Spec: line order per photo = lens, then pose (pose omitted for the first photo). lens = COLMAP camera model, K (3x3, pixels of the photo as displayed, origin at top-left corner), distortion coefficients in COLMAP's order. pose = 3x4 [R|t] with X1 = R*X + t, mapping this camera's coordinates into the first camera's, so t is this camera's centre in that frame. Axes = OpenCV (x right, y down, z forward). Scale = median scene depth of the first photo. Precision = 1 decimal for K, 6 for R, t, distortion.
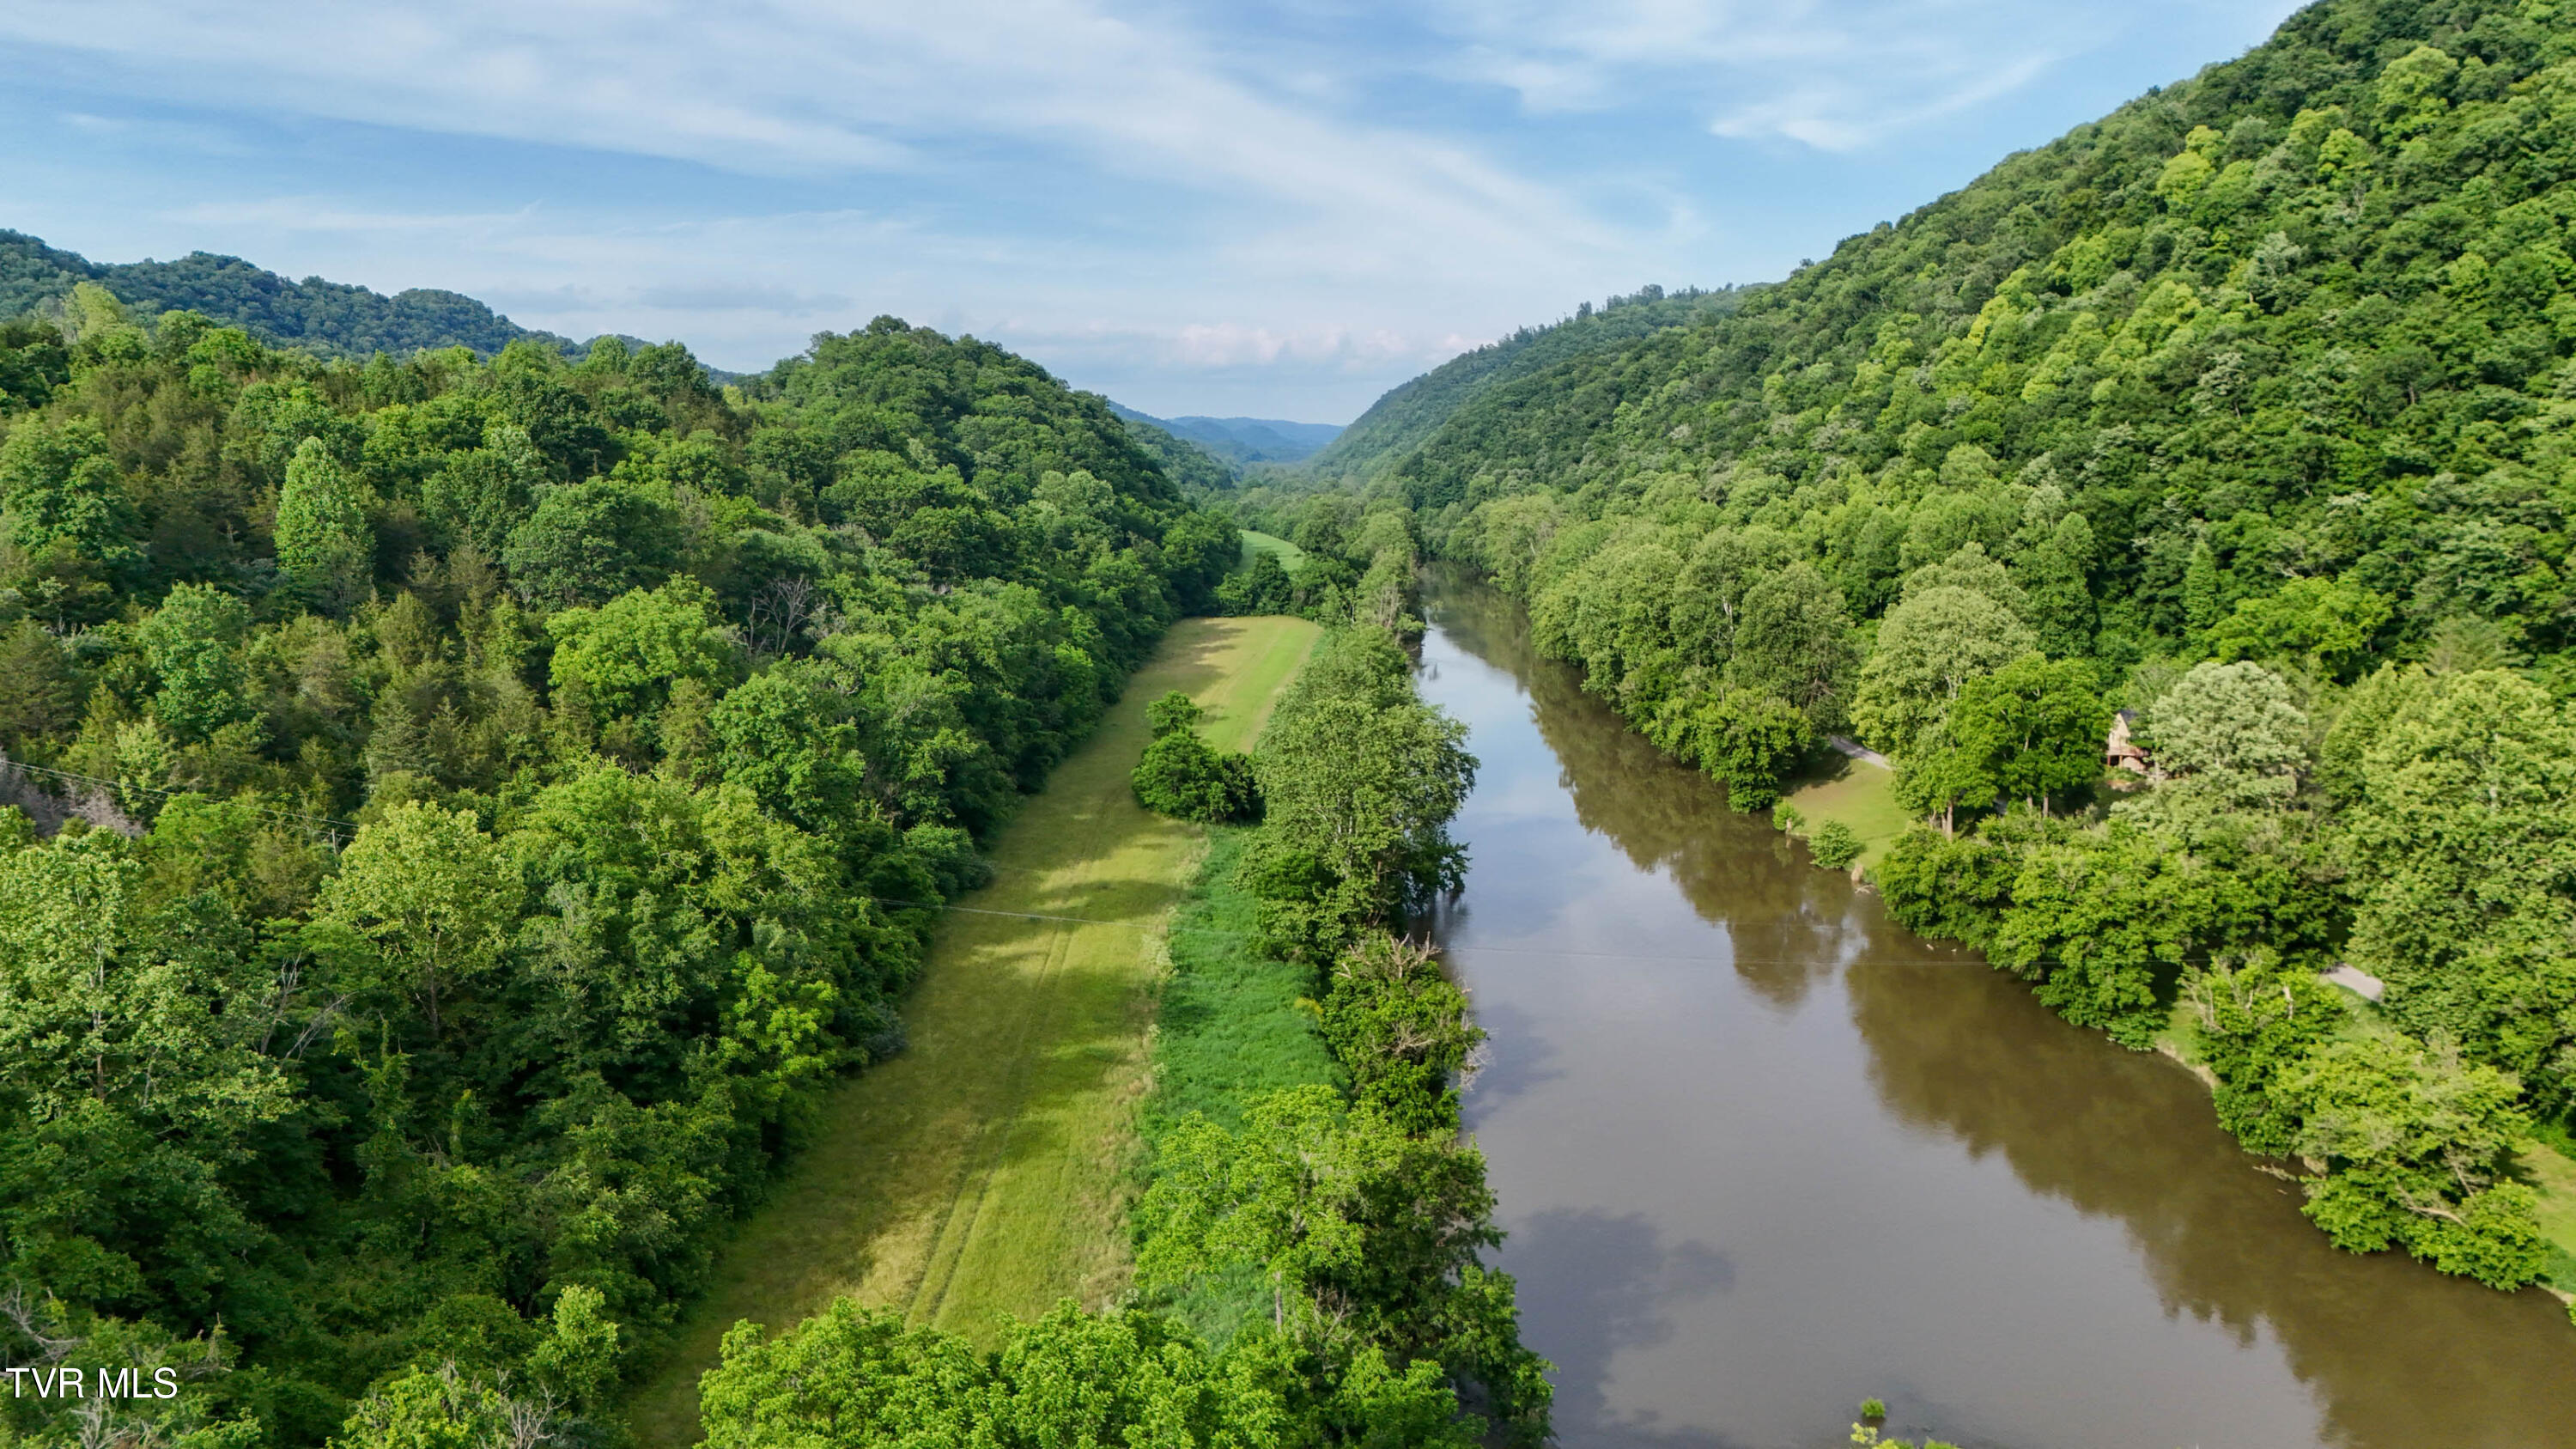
lens RADIAL K [[1887.0, 0, 1293.4], [0, 1887.0, 721.1], [0, 0, 1]] dist [0.082480, -0.076613]
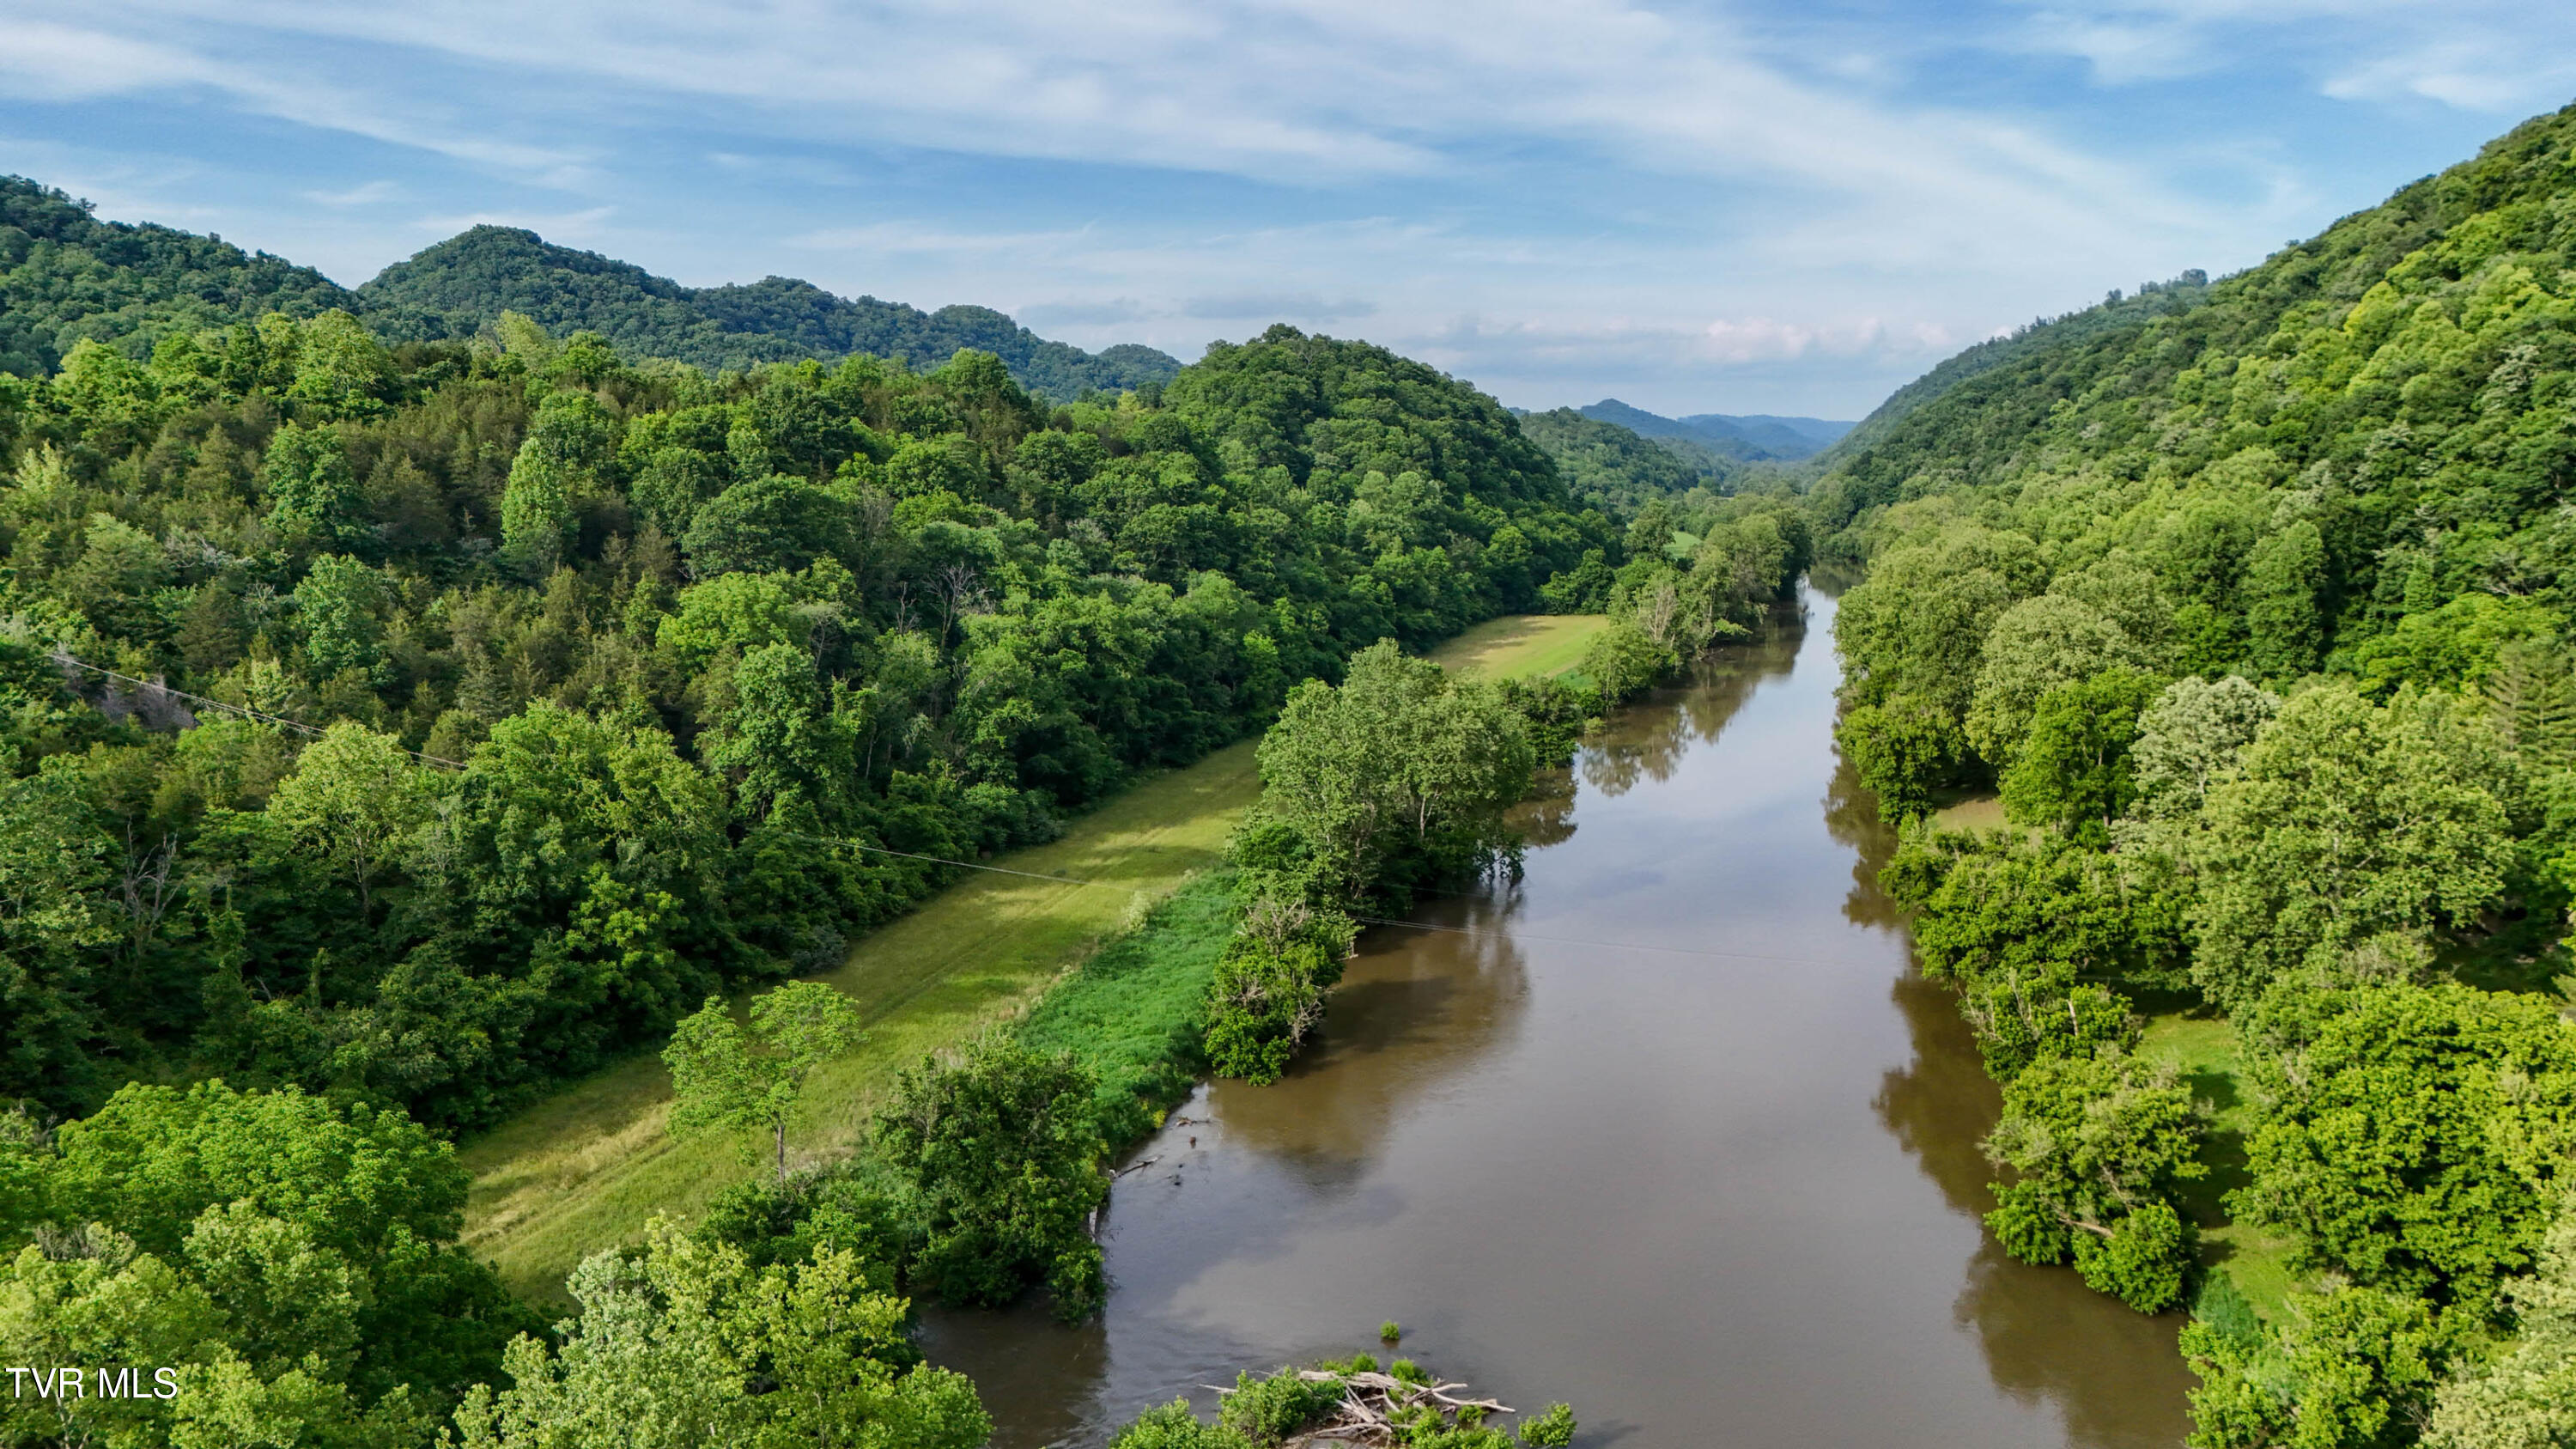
lens RADIAL K [[1887.0, 0, 1293.4], [0, 1887.0, 721.1], [0, 0, 1]] dist [0.082480, -0.076613]
pose [[0.963888, 0.040453, -0.263216, 0.195449], [-0.040441, 0.999167, 0.005465, 0.002842], [0.263218, 0.005377, 0.964721, -0.024899]]
